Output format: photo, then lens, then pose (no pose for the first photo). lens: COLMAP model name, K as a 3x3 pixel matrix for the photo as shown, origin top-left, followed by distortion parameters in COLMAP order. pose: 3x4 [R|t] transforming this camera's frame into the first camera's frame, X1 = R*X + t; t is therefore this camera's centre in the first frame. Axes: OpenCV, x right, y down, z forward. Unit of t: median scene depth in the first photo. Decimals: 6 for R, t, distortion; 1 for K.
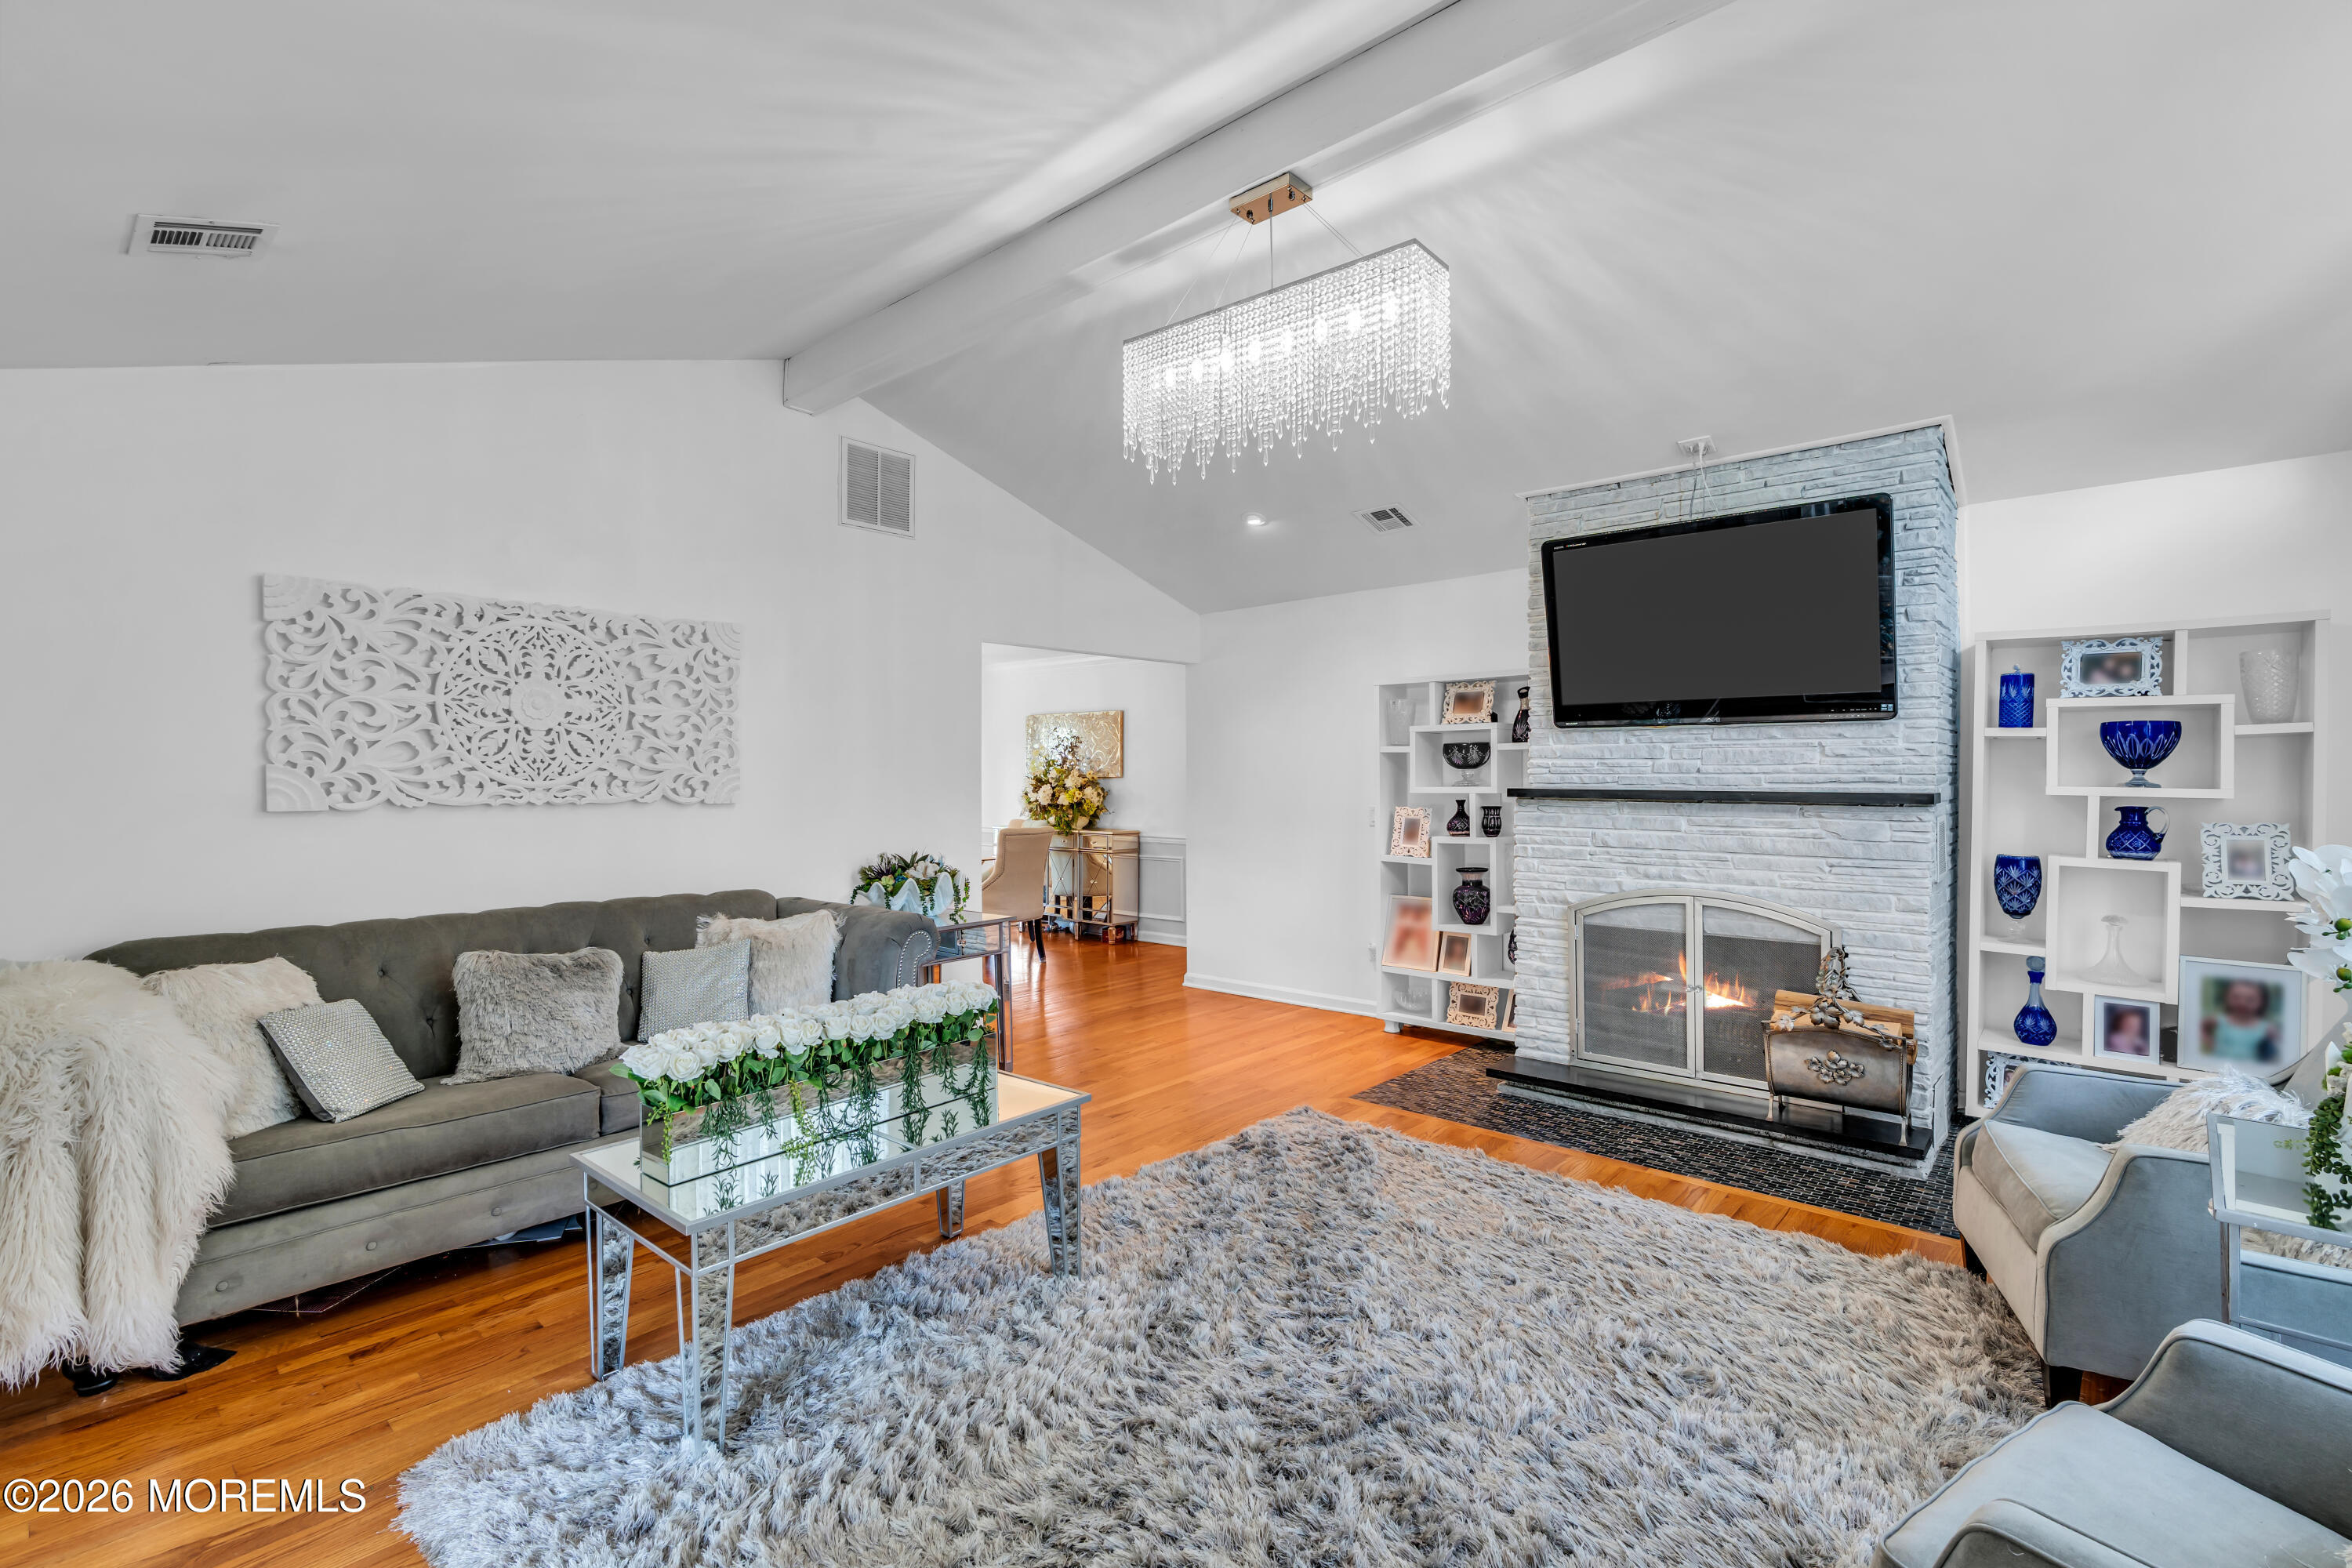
lens RADIAL K [[1053.3, 0, 1180.4], [0, 1053.3, 775.4], [0, 0, 1]] dist [-0.008453, 0.001642]
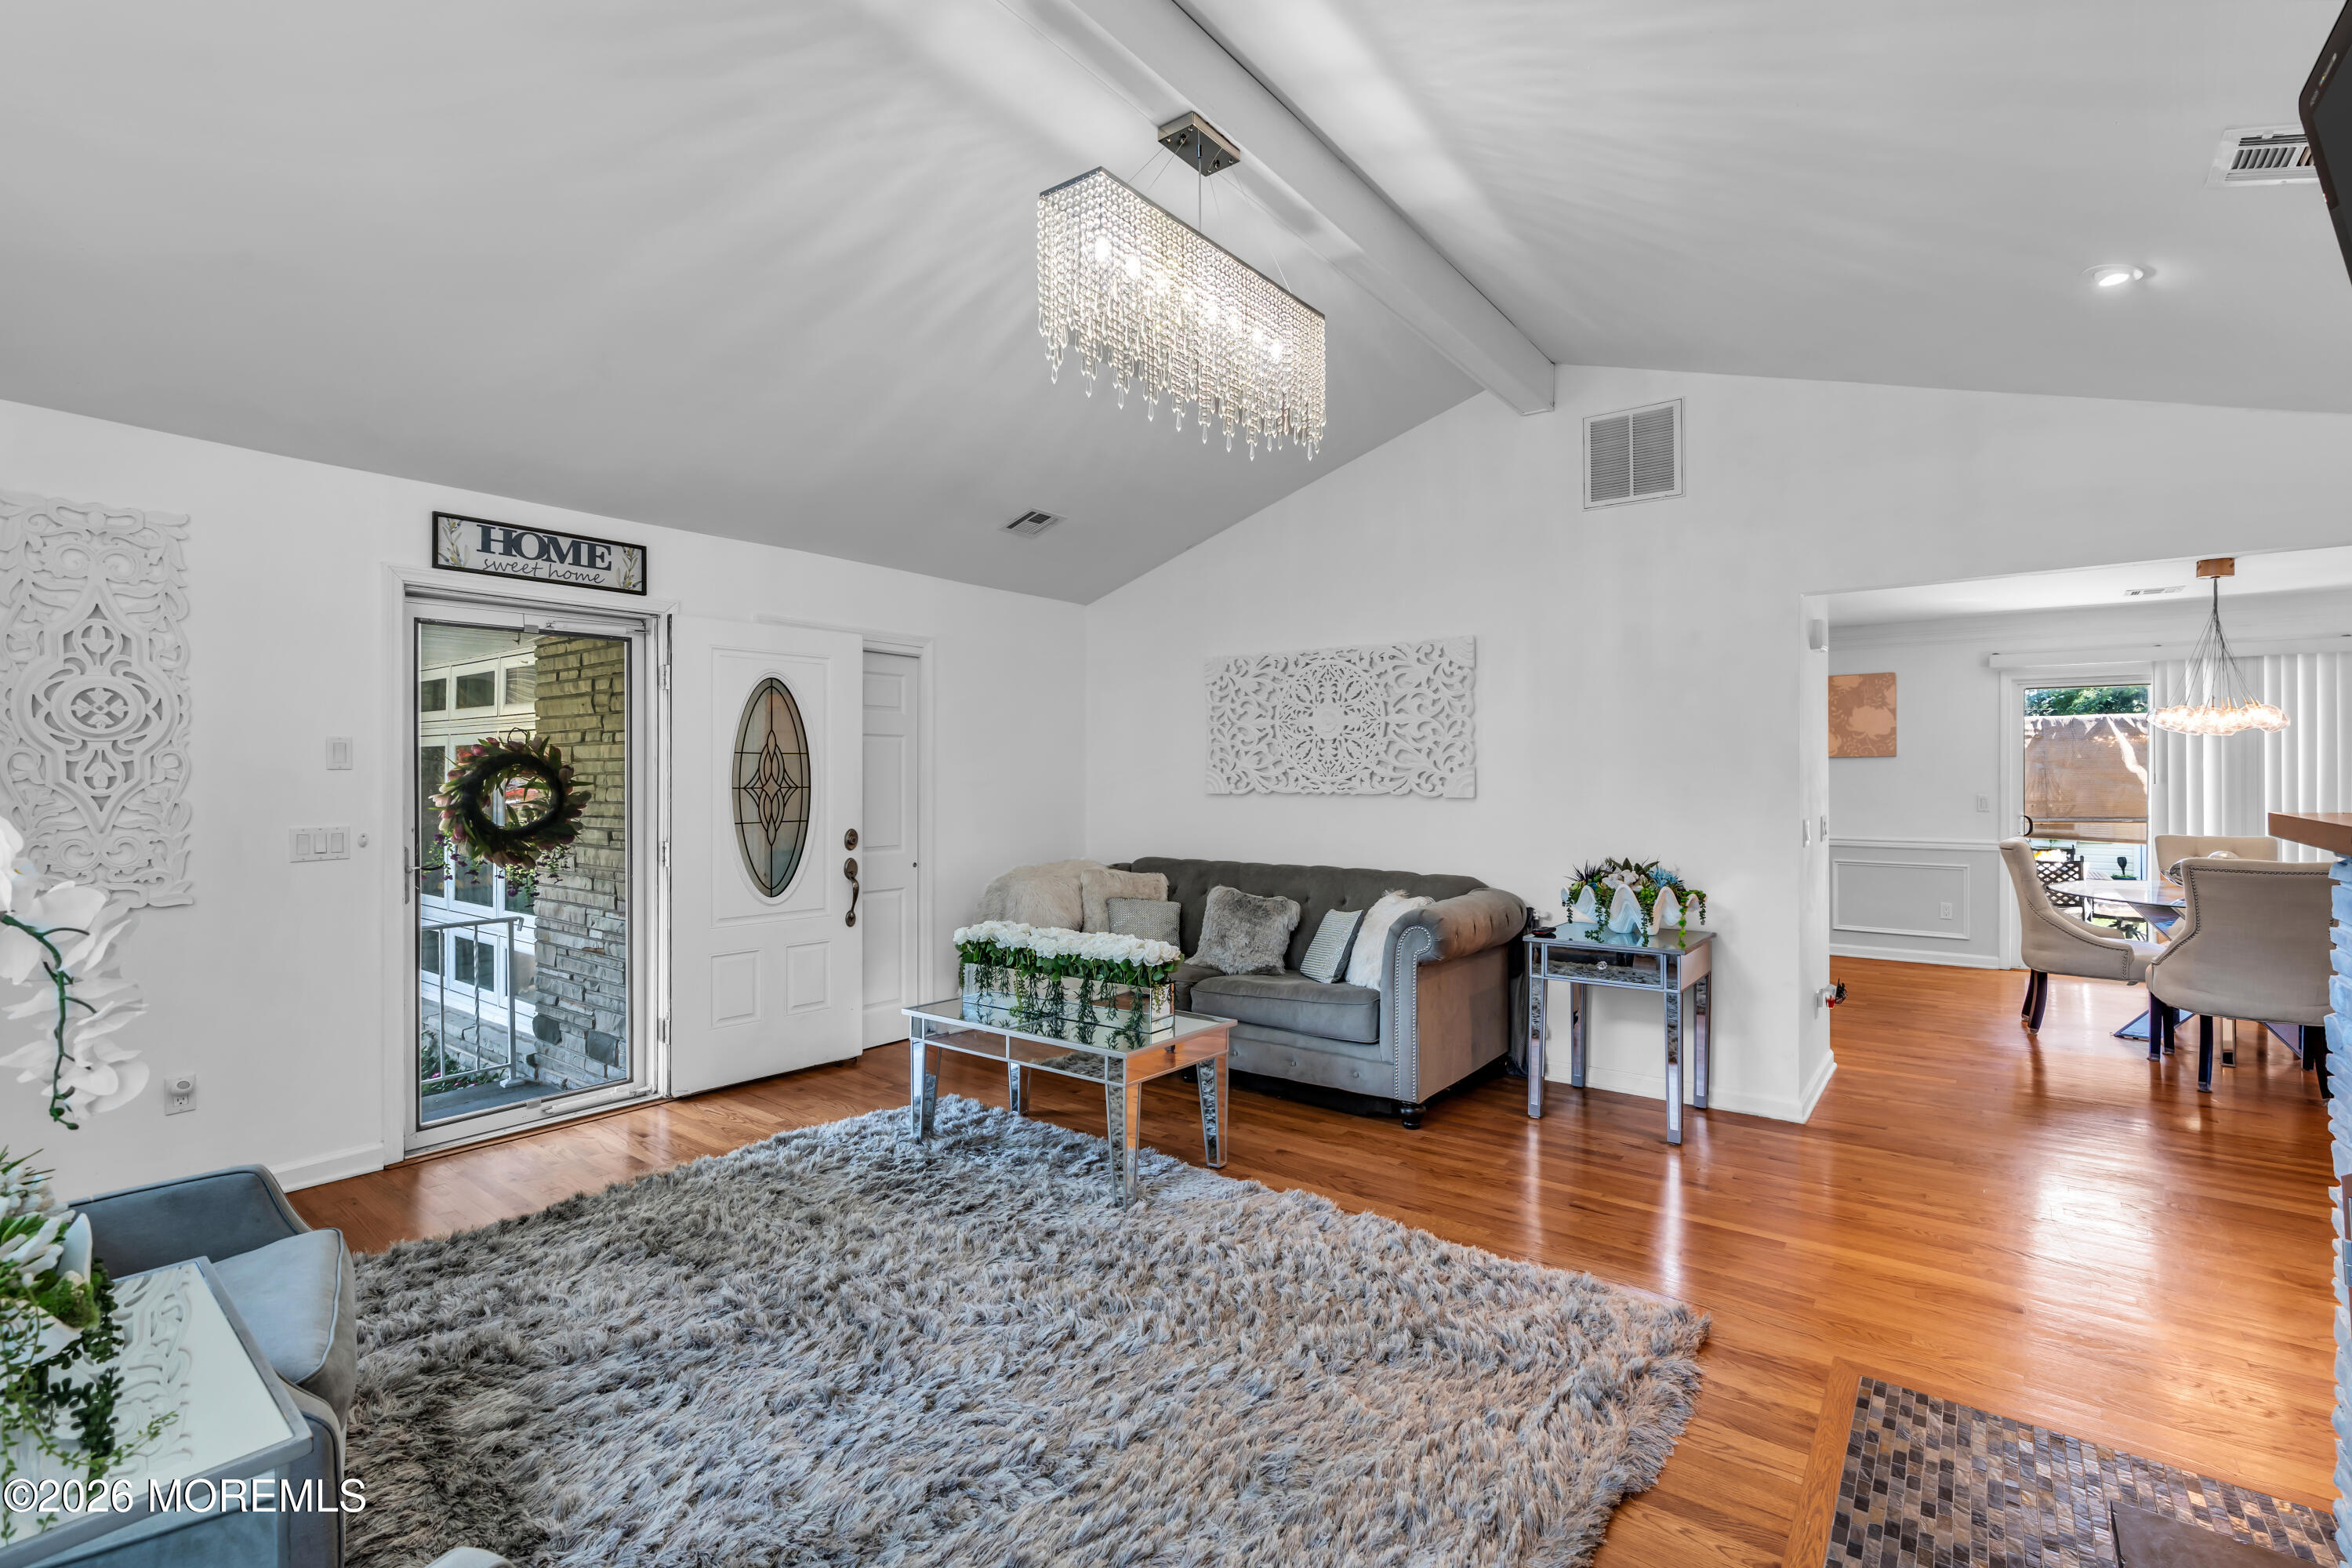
lens RADIAL K [[1053.3, 0, 1170.4], [0, 1053.3, 768.8], [0, 0, 1]] dist [-0.008453, 0.001642]
pose [[0.062674, -0.000040, -0.998034, 0.744816], [0.002619, 0.999997, 0.000125, -0.005601], [0.998031, -0.002622, 0.062674, 0.692020]]
